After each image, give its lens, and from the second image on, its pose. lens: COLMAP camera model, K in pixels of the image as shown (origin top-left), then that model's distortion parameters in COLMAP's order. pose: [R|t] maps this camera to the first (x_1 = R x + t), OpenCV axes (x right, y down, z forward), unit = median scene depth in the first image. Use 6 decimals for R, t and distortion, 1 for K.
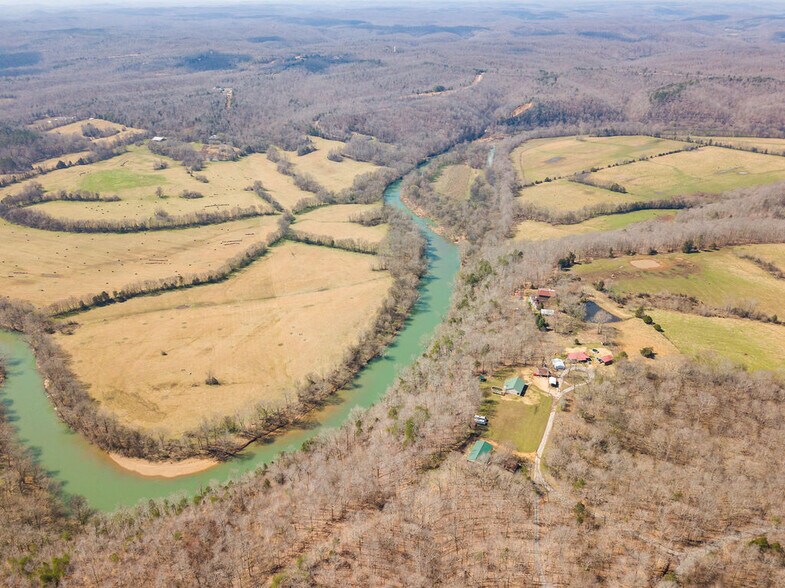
lens RADIAL K [[602.6, 0, 374.6], [0, 602.6, 293.4], [0, 0, 1]] dist [0.032787, -0.044008]
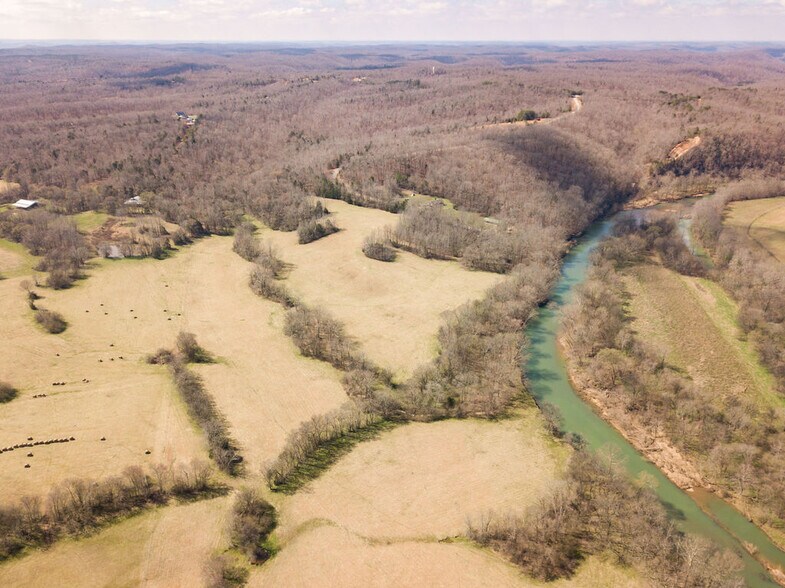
lens RADIAL K [[619.7, 0, 375.2], [0, 619.7, 291.4], [0, 0, 1]] dist [0.013958, -0.006325]
pose [[0.999912, 0.004782, -0.012363, -0.082370], [-0.005624, 0.997603, -0.068965, -0.213929], [0.012004, 0.069028, 0.997542, 0.707293]]
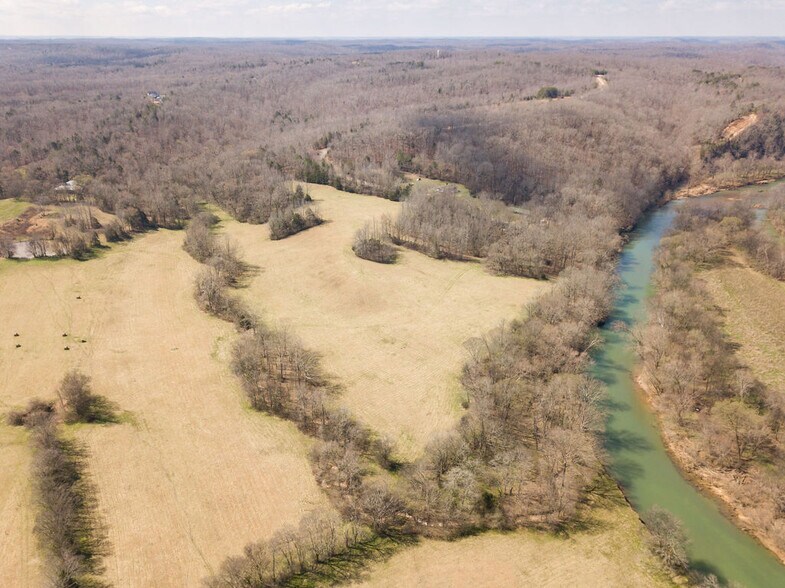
lens RADIAL K [[624.1, 0, 376.5], [0, 624.1, 292.7], [0, 0, 1]] dist [0.017409, -0.002531]
pose [[0.999906, 0.004460, -0.012962, -0.078874], [-0.005288, 0.997897, -0.064610, -0.234239], [0.012647, 0.064673, 0.997826, 0.858059]]
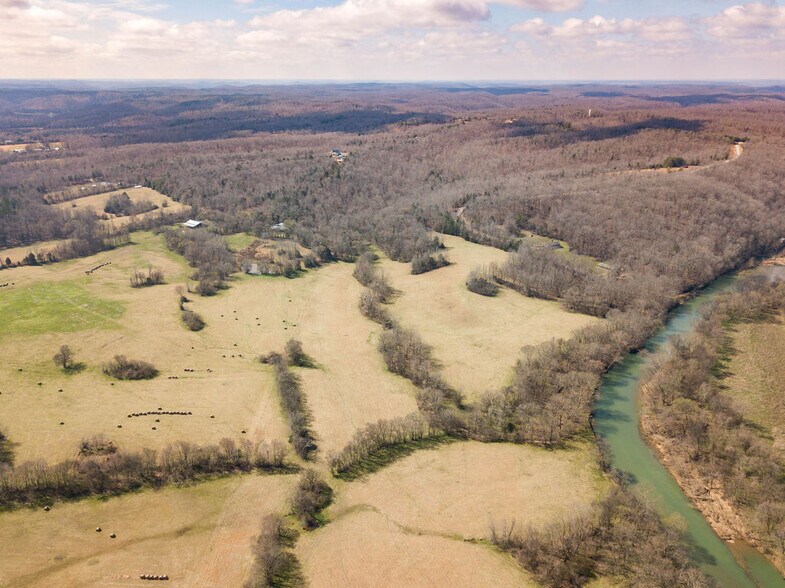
lens RADIAL K [[619.7, 0, 375.2], [0, 619.7, 291.4], [0, 0, 1]] dist [0.013958, -0.006325]
pose [[0.964389, 0.086060, -0.250095, -0.031250], [-0.116430, 0.987170, -0.109272, -0.206056], [0.237483, 0.134499, 0.962035, 0.662221]]
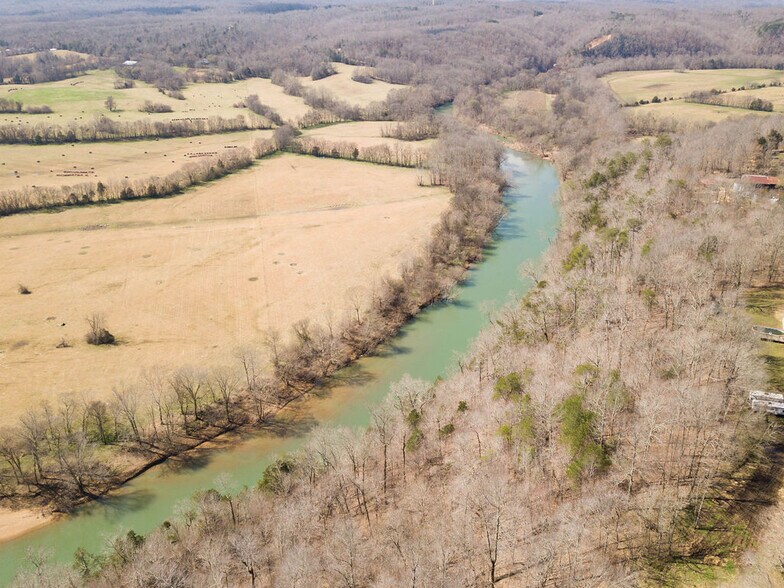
lens RADIAL K [[653.4, 0, 400.0], [0, 653.4, 266.9], [0, 0, 1]] dist [0.033385, -0.048223]
pose [[0.999966, 0.003424, -0.007492, -0.015175], [-0.003845, 0.998372, -0.056913, 0.068471], [0.007285, 0.056940, 0.998351, 0.275883]]
